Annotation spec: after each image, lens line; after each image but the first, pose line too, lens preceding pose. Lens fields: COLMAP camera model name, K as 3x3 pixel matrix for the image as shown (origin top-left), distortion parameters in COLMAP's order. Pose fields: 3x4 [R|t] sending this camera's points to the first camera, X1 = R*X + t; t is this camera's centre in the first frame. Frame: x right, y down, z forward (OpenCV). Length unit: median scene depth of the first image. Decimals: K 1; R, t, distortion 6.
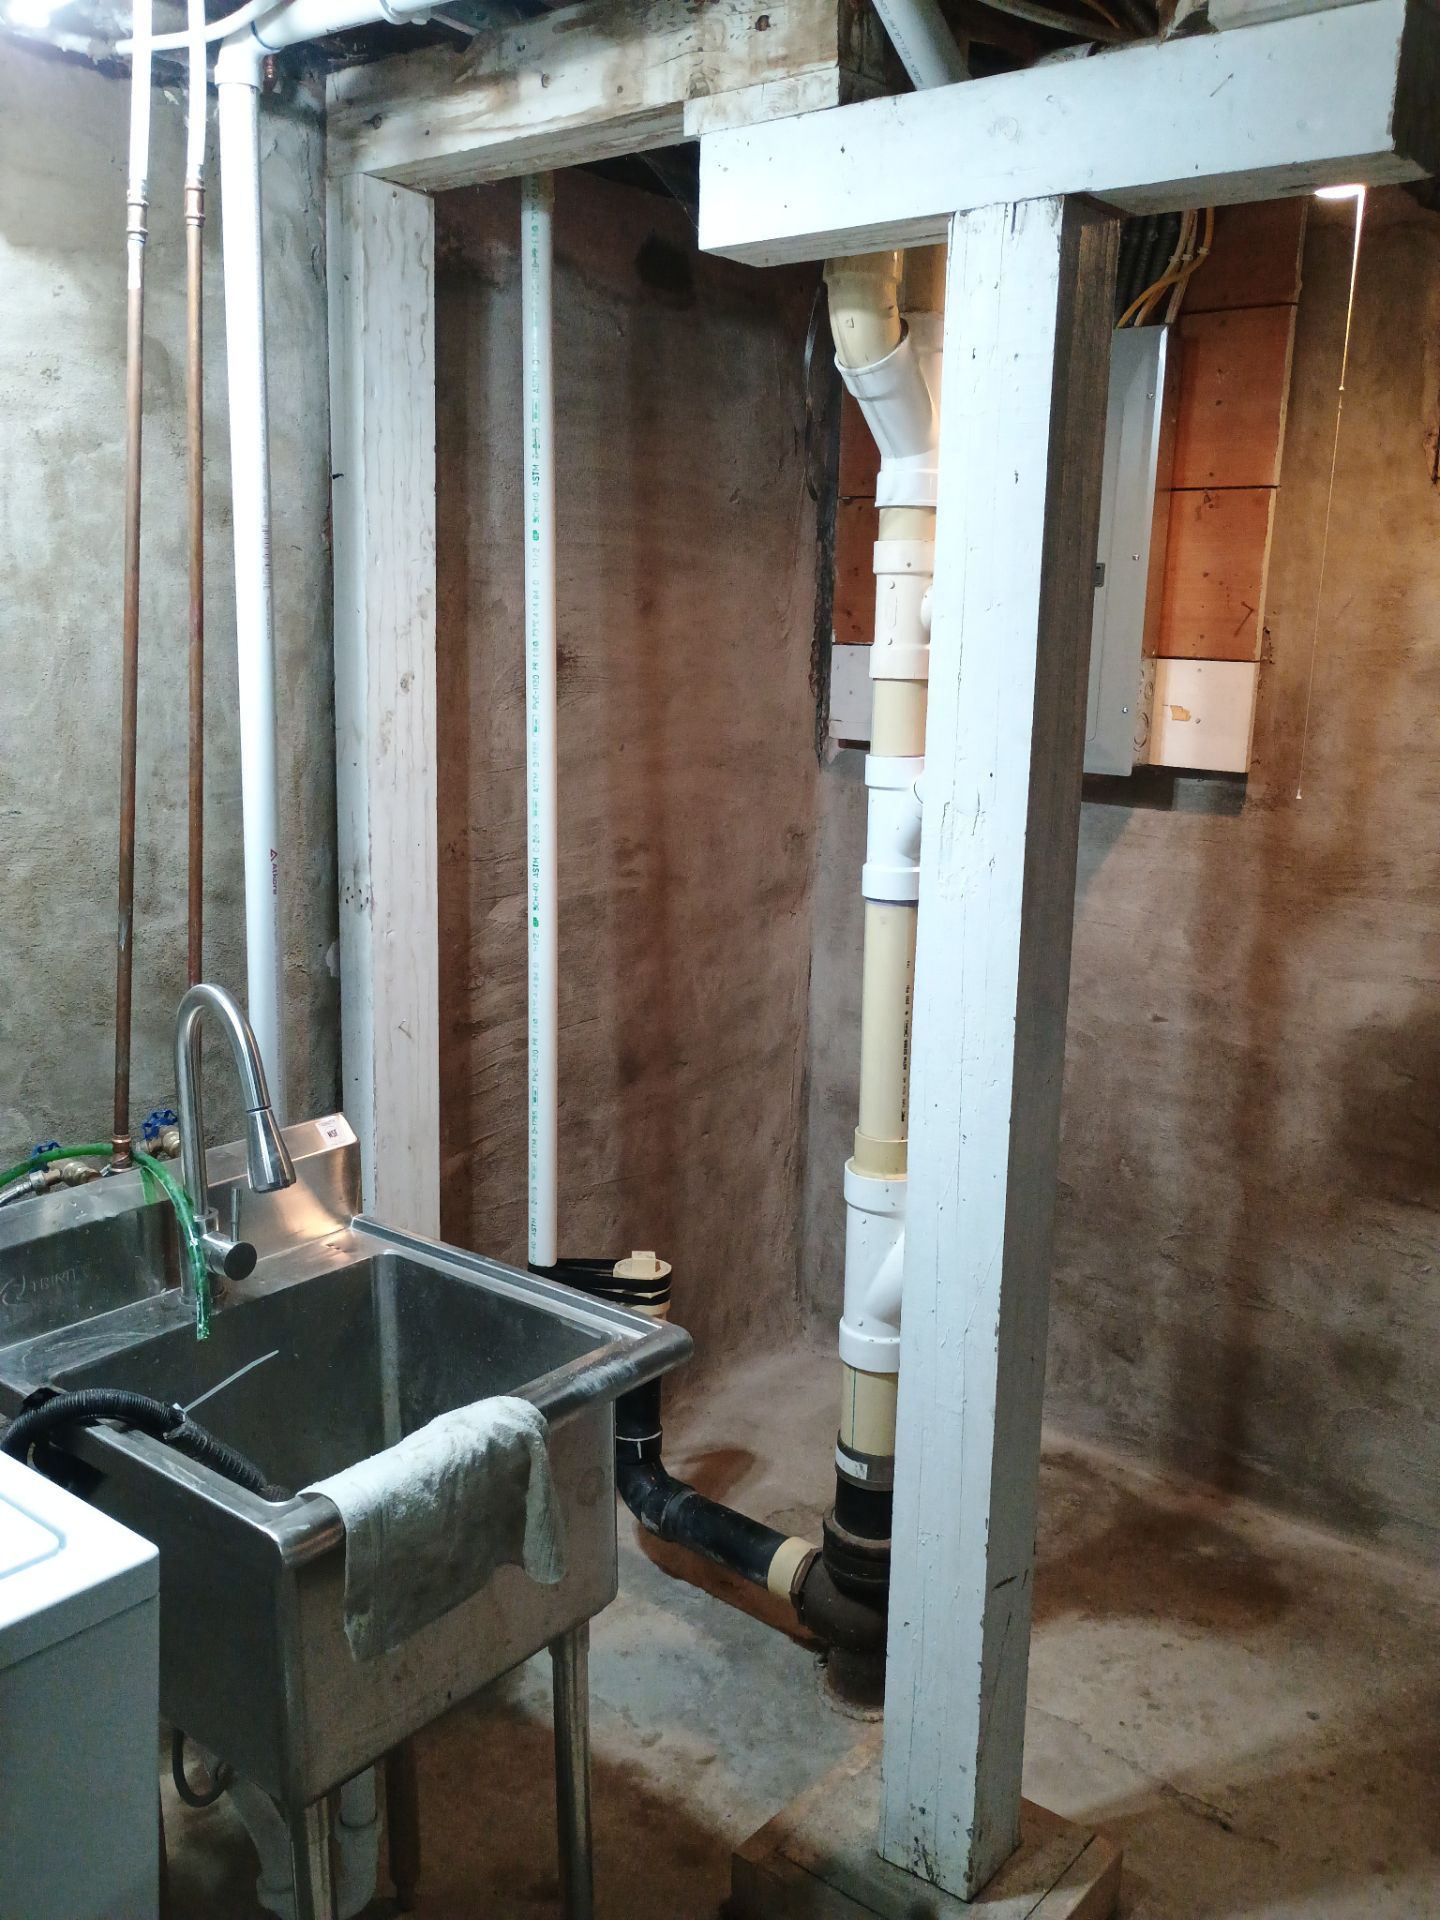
lens RADIAL K [[1647.8, 0, 716.0], [0, 1647.8, 962.1], [0, 0, 1]] dist [0.063372, -0.073421]
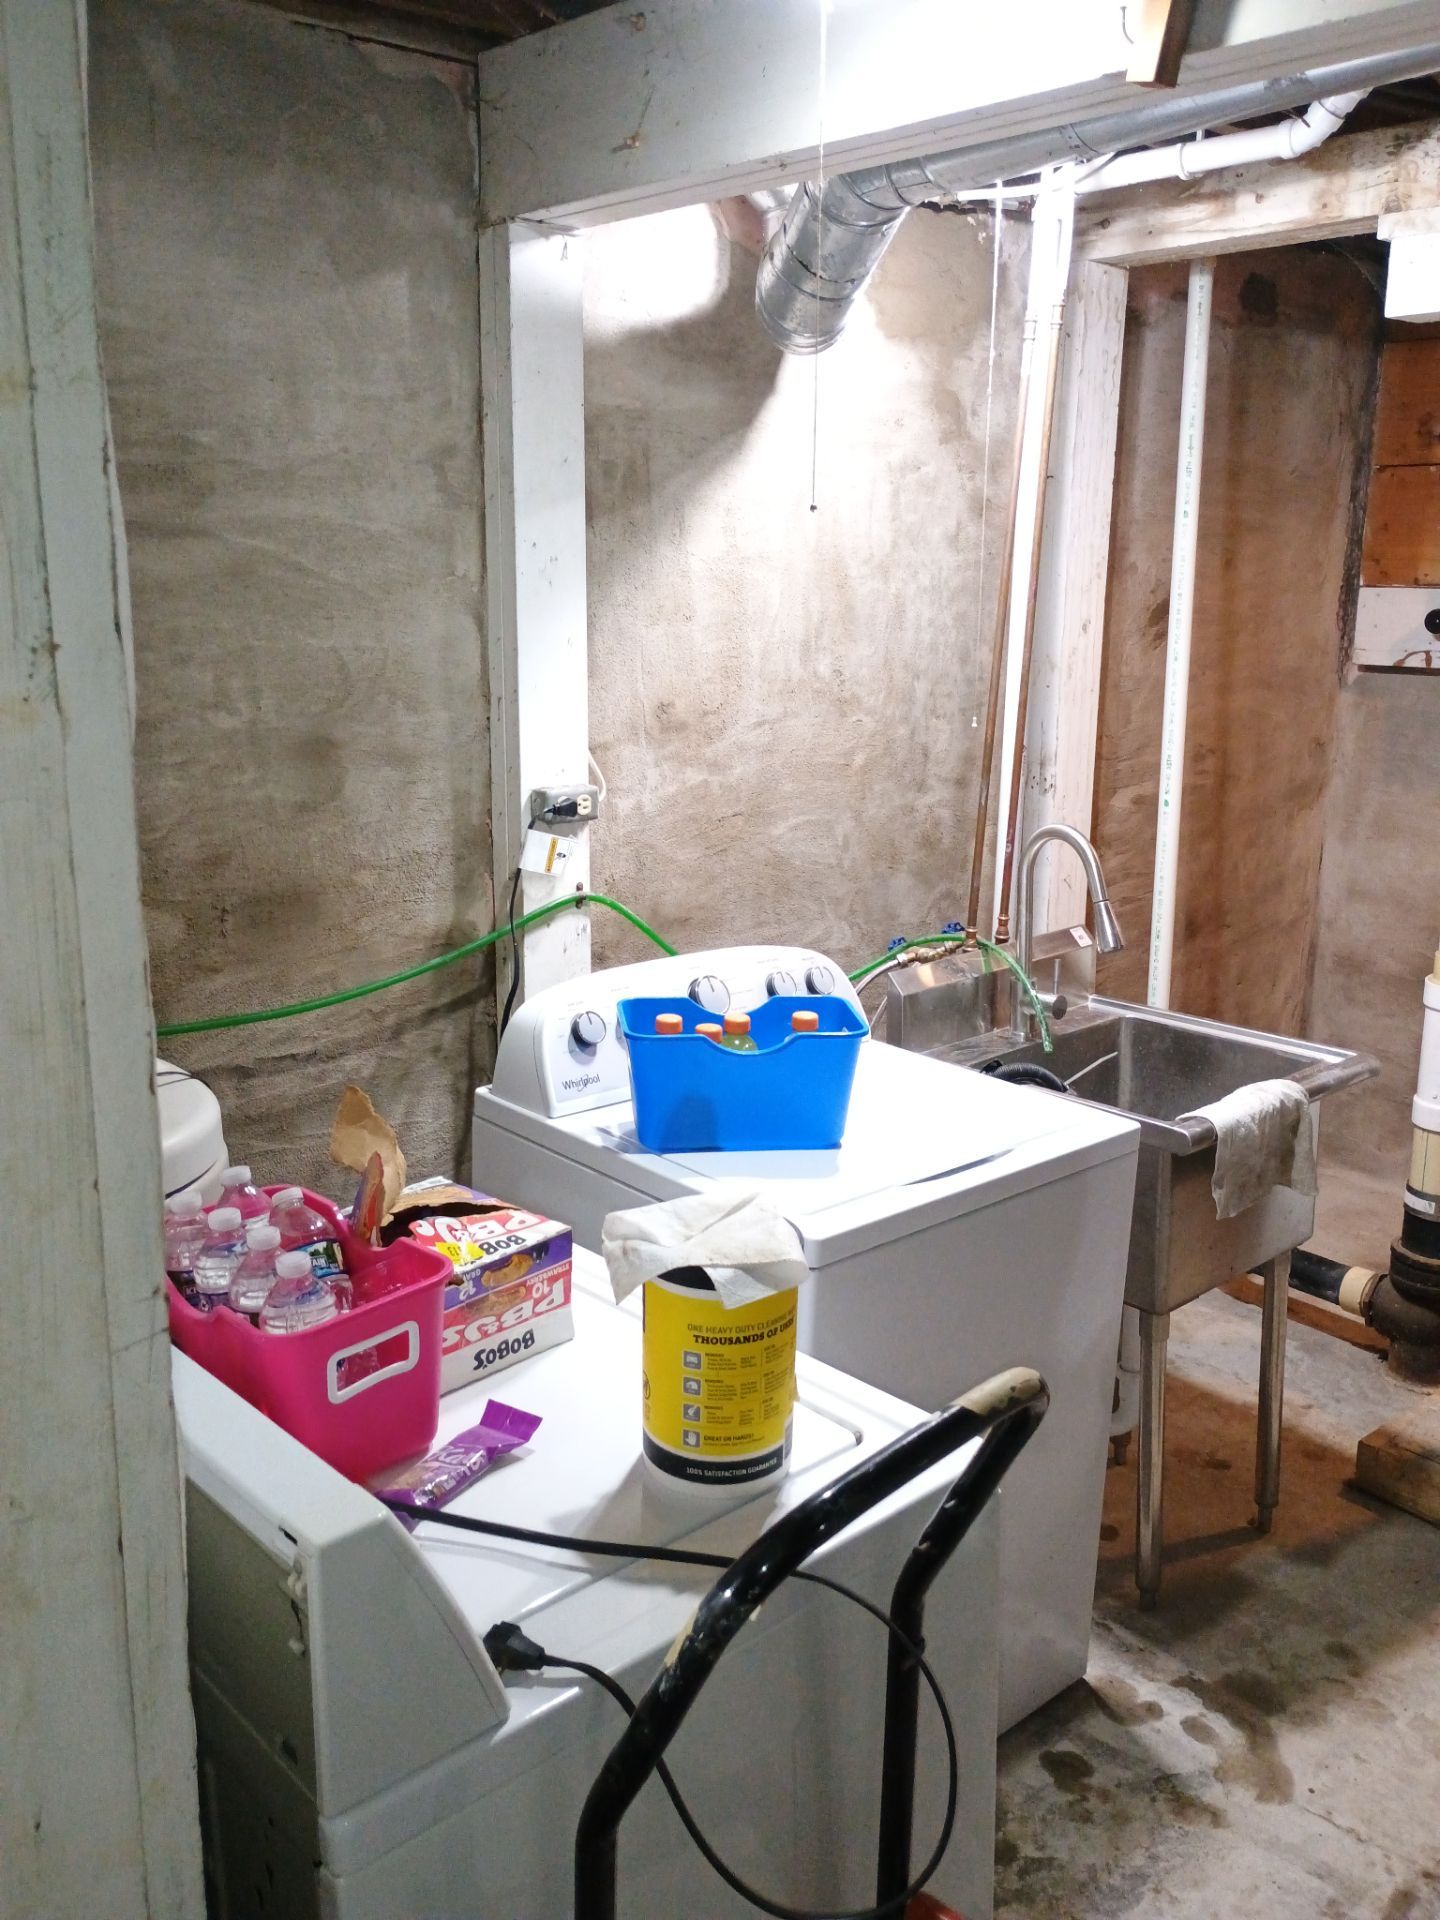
lens RADIAL K [[1647.8, 0, 708.1], [0, 1647.8, 965.0], [0, 0, 1]] dist [0.063372, -0.073421]
pose [[0.984753, 0.017991, -0.173023, -0.252508], [-0.011747, 0.999245, 0.037046, 0.064618], [0.173559, -0.034448, 0.984221, -0.416653]]
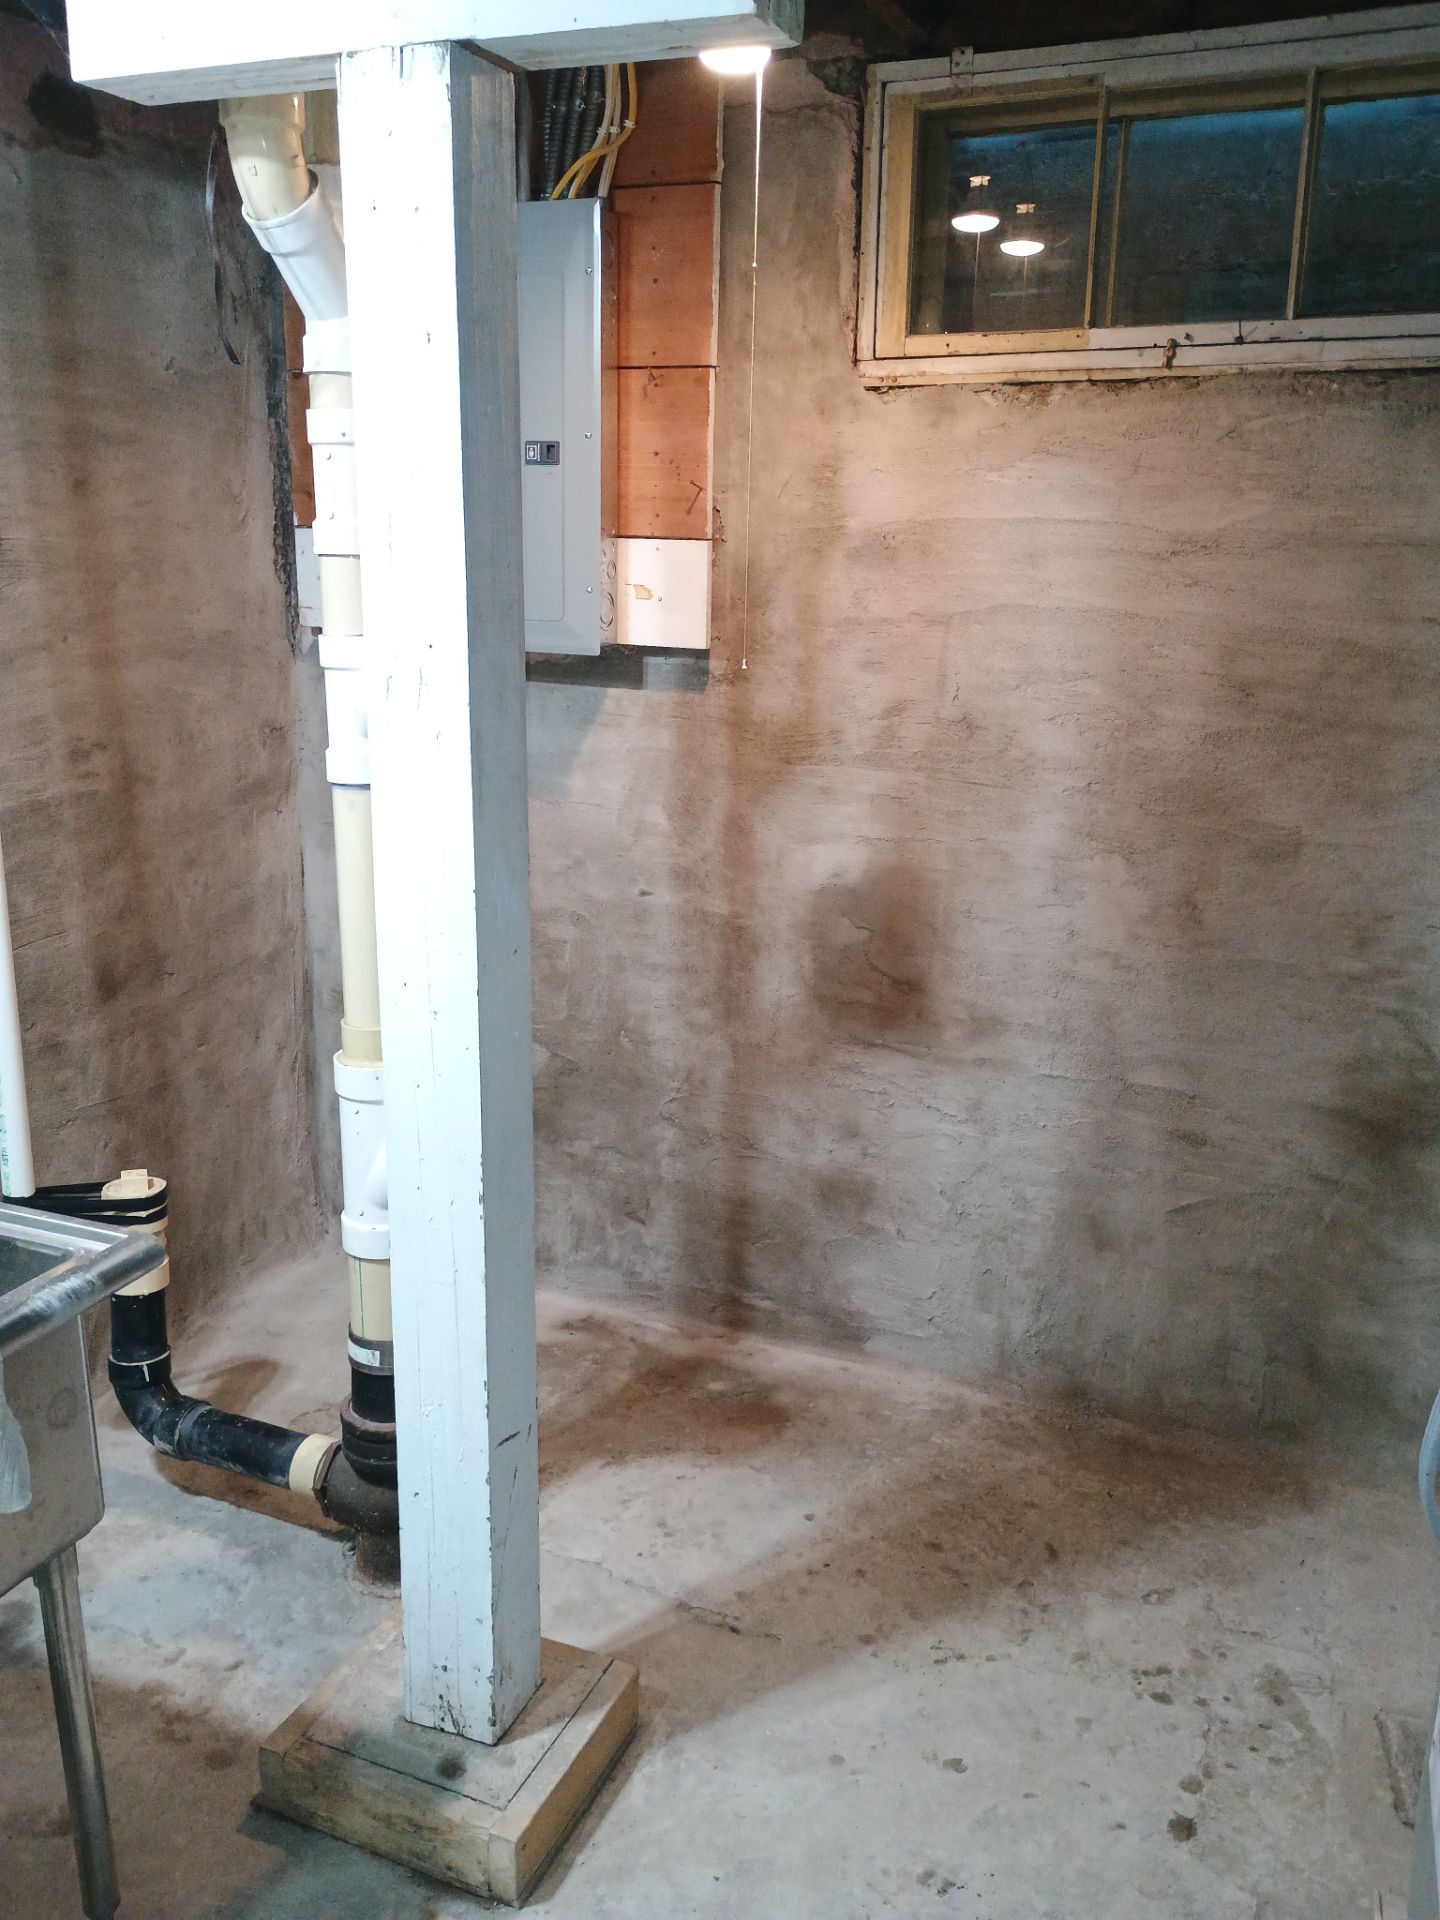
lens RADIAL K [[1647.8, 0, 700.2], [0, 1647.8, 970.0], [0, 0, 1]] dist [0.063372, -0.073421]
pose [[0.962170, -0.078945, 0.260763, 0.033988], [0.062601, 0.995552, 0.070412, 0.014419], [-0.265161, -0.051424, 0.962832, -0.005936]]
